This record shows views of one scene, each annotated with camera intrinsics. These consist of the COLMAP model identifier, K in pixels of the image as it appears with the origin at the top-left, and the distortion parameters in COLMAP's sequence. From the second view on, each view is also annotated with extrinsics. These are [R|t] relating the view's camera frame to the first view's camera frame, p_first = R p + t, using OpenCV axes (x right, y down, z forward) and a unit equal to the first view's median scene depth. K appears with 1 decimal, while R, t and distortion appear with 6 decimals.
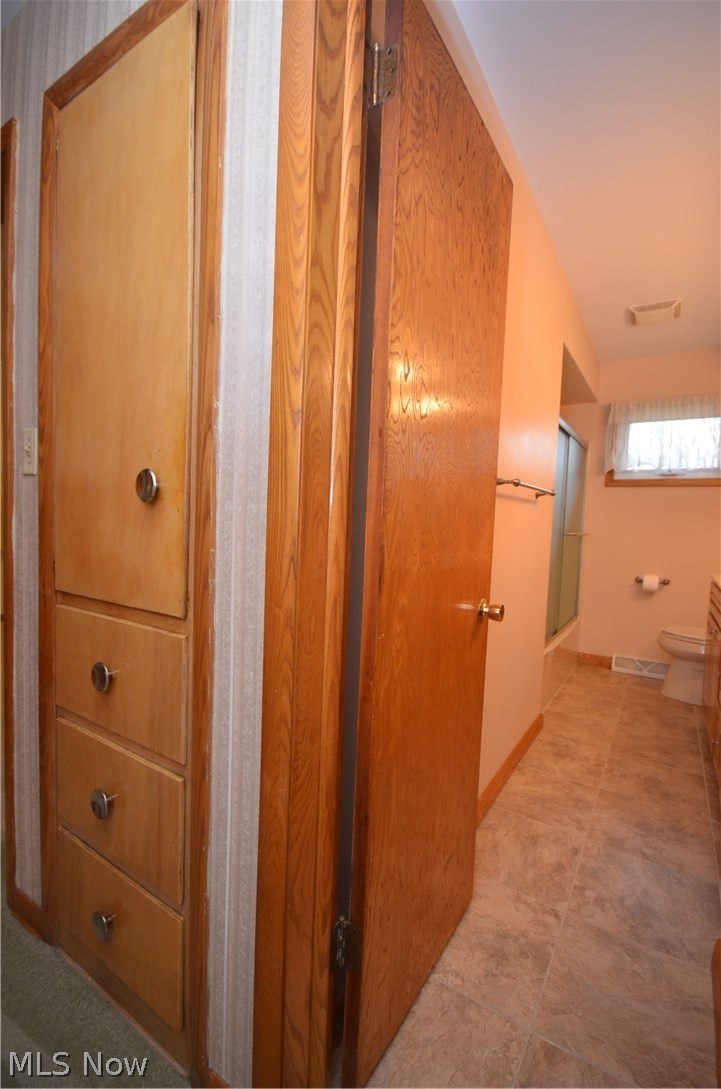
lens RADIAL K [[475.1, 0, 364.7], [0, 475.1, 541.8], [0, 0, 1]] dist [-0.005151, -0.003141]
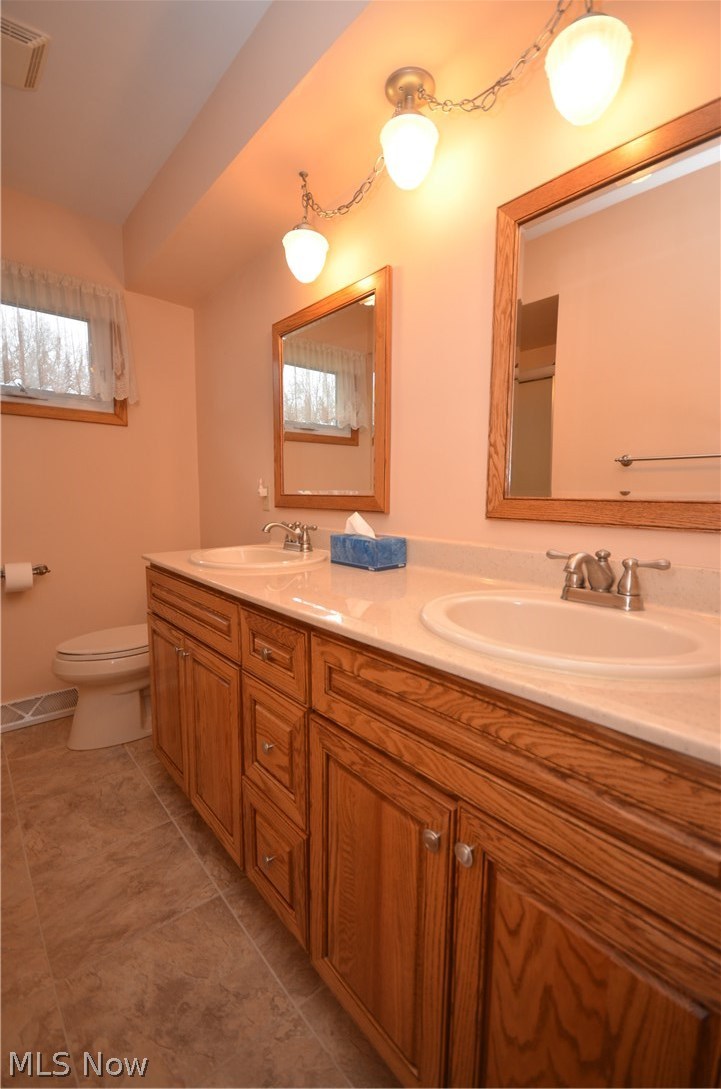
lens RADIAL K [[475.1, 0, 365.2], [0, 475.1, 544.1], [0, 0, 1]] dist [-0.005151, -0.003141]
pose [[0.293956, -0.136702, 0.945993, 0.176220], [0.059138, 0.990425, 0.124746, -0.002211], [-0.953988, 0.019275, 0.299225, 0.413451]]
